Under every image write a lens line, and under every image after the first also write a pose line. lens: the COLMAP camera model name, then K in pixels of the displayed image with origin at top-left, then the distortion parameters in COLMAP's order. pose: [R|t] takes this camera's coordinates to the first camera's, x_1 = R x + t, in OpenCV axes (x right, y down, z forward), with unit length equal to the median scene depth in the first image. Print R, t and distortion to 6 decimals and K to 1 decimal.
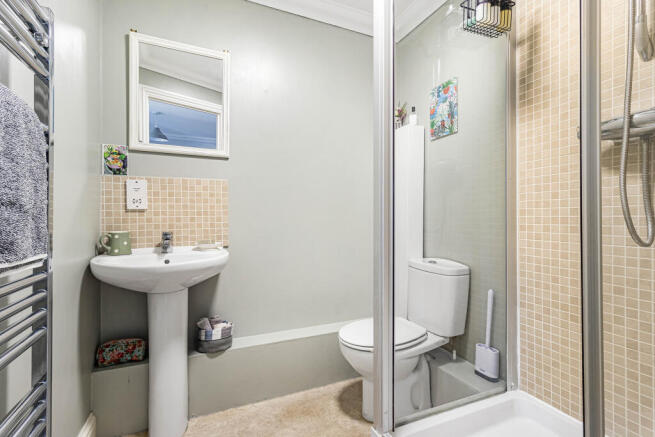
lens RADIAL K [[317.9, 0, 331.3], [0, 317.9, 217.0], [0, 0, 1]] dist [0.004144, 0.000652]
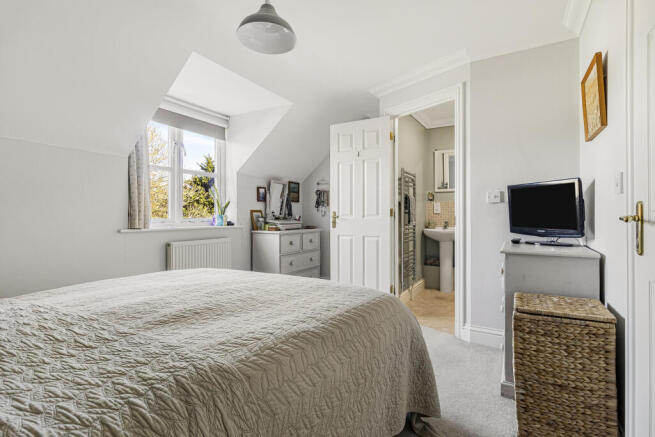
lens RADIAL K [[317.9, 0, 329.2], [0, 317.9, 217.8], [0, 0, 1]] dist [0.004144, 0.000652]
pose [[0.581064, -0.002247, -0.813855, 1.197744], [0.001318, 0.999997, -0.001820, 0.024011], [0.813857, -0.000015, 0.581066, -1.504163]]
